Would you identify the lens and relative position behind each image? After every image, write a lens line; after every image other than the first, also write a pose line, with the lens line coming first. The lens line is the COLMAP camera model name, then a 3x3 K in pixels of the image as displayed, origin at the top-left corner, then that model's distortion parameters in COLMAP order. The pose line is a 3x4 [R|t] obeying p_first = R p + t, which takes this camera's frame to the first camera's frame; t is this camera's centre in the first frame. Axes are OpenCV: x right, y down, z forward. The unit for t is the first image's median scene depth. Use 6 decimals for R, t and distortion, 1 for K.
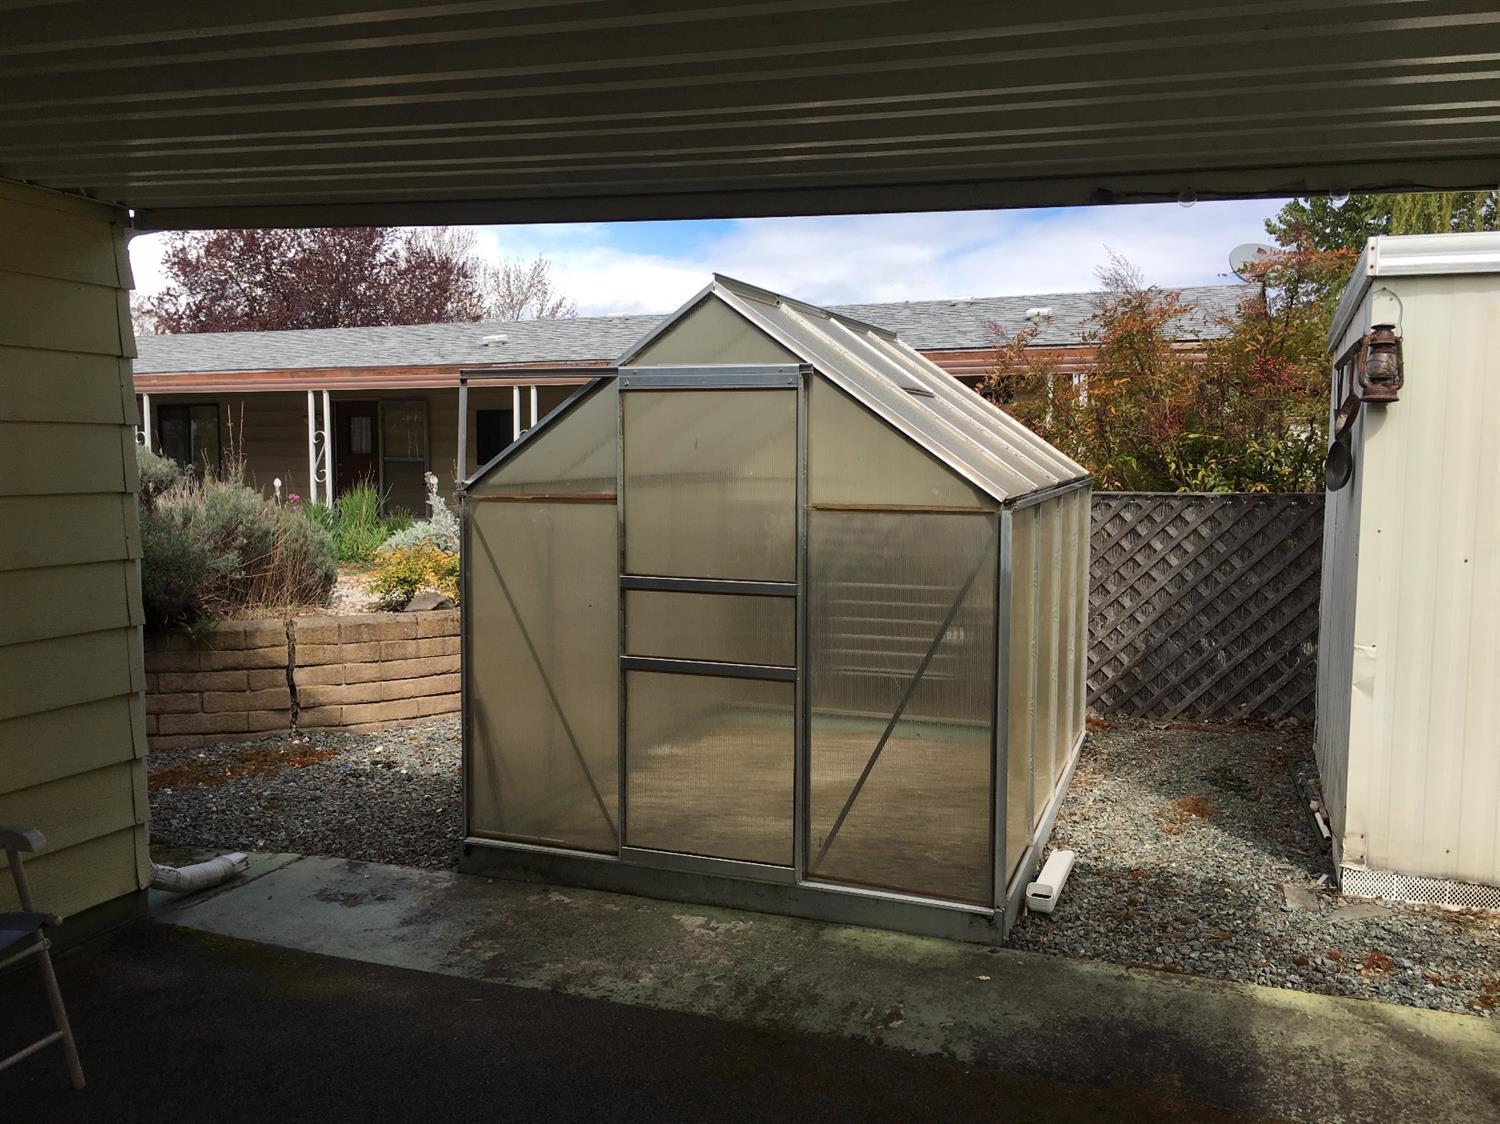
lens RADIAL K [[1294.3, 0, 758.8], [0, 1294.3, 553.3], [0, 0, 1]] dist [0.087723, -0.086683]
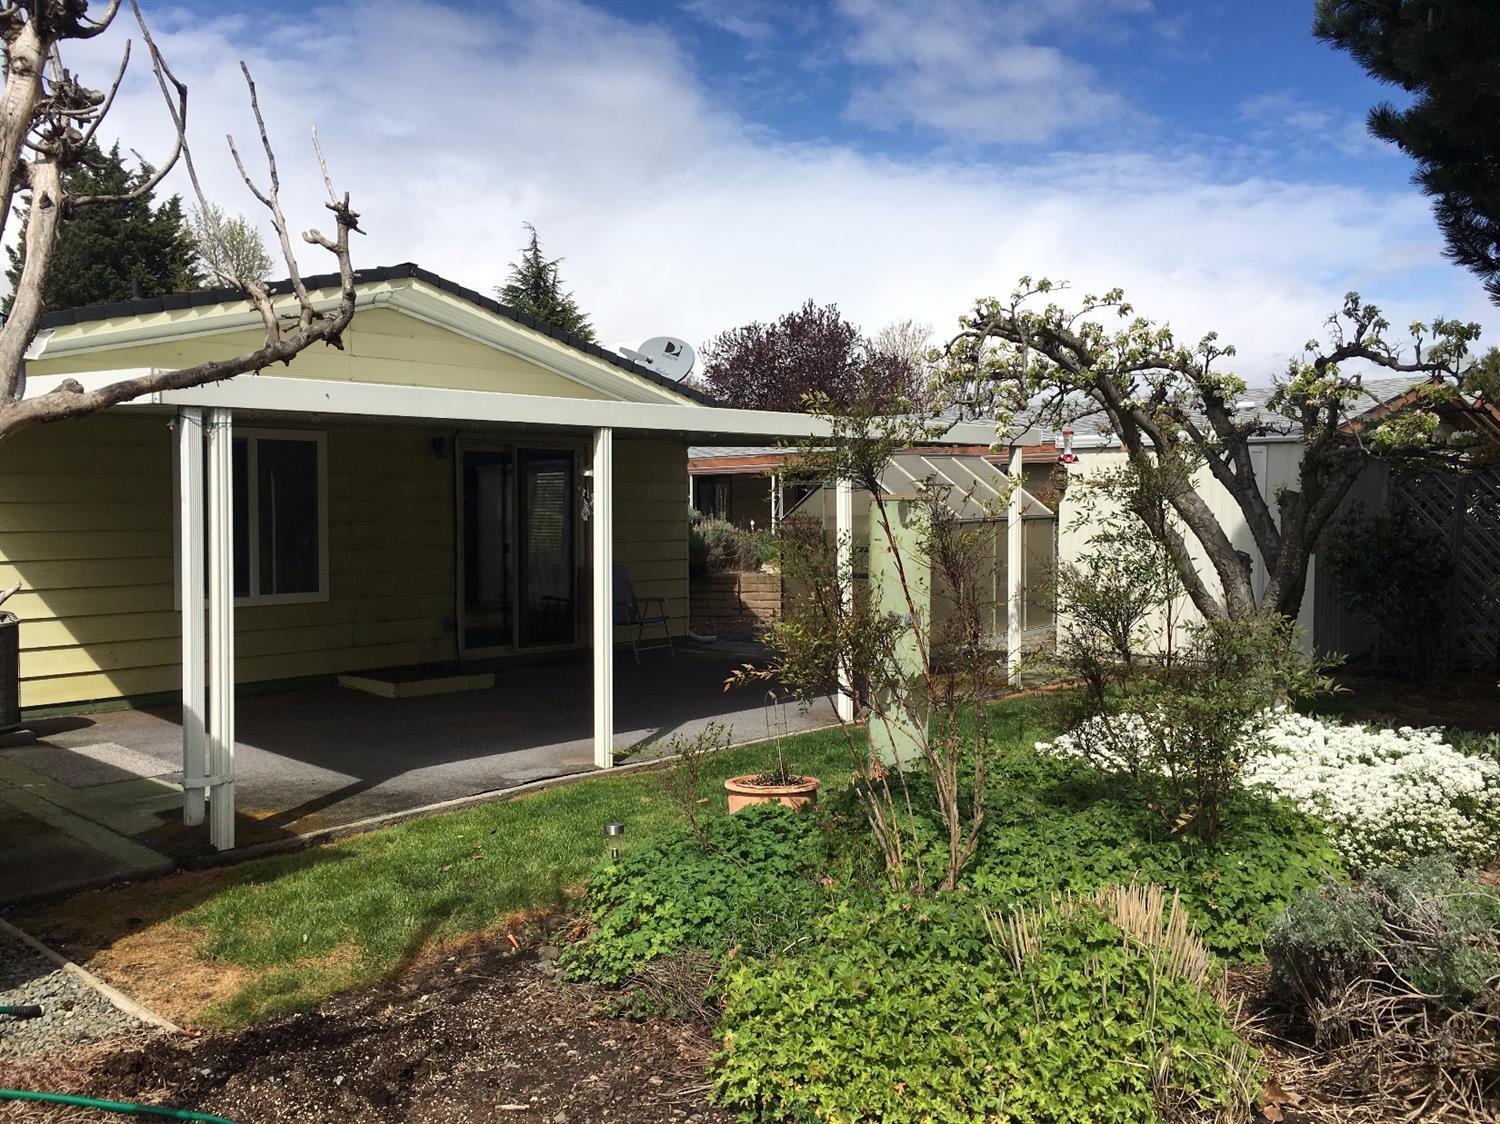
lens RADIAL K [[1294.3, 0, 758.8], [0, 1294.3, 553.3], [0, 0, 1]] dist [0.087723, -0.086683]
pose [[0.928157, 0.008306, -0.372096, 0.546742], [-0.021919, 0.999236, -0.032370, 0.082345], [0.371543, 0.038200, 0.927630, -1.180388]]
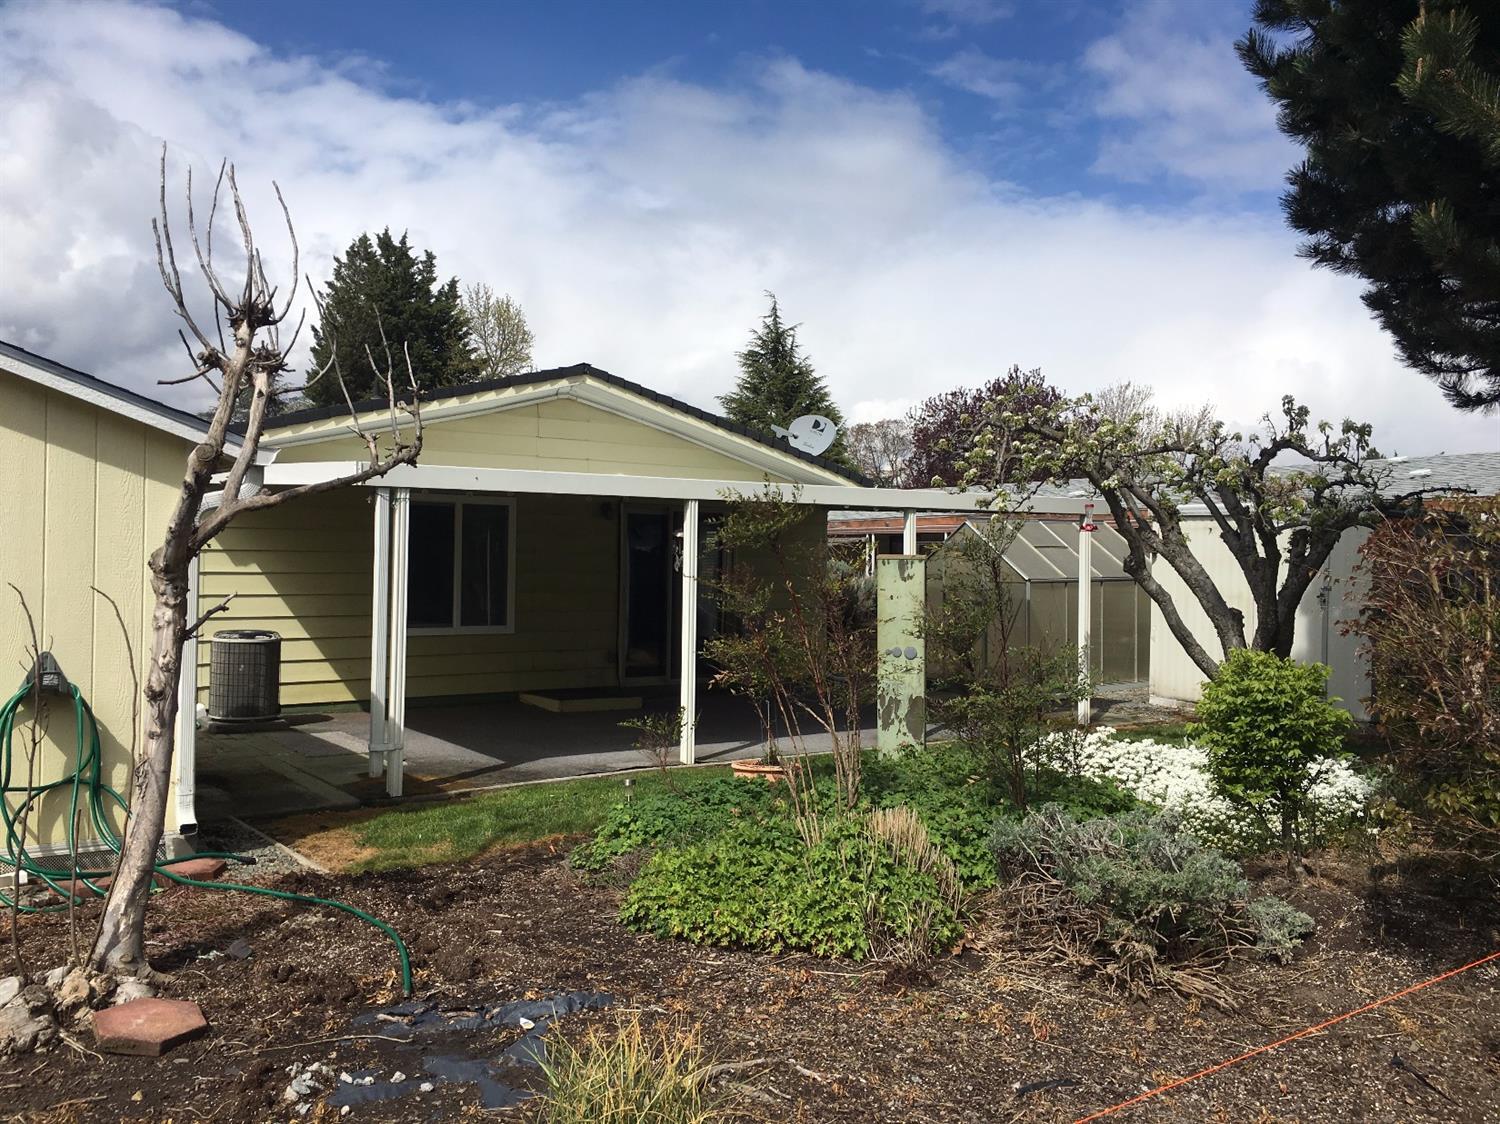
lens RADIAL K [[1308.0, 0, 750.0], [0, 1308.0, 562.0], [0, 0, 1]] dist [0.113786, 0.003395]
pose [[0.836656, 0.010114, -0.547635, 0.844143], [-0.052827, 0.996658, -0.062301, 0.096954], [0.545175, 0.081055, 0.834395, -1.365962]]
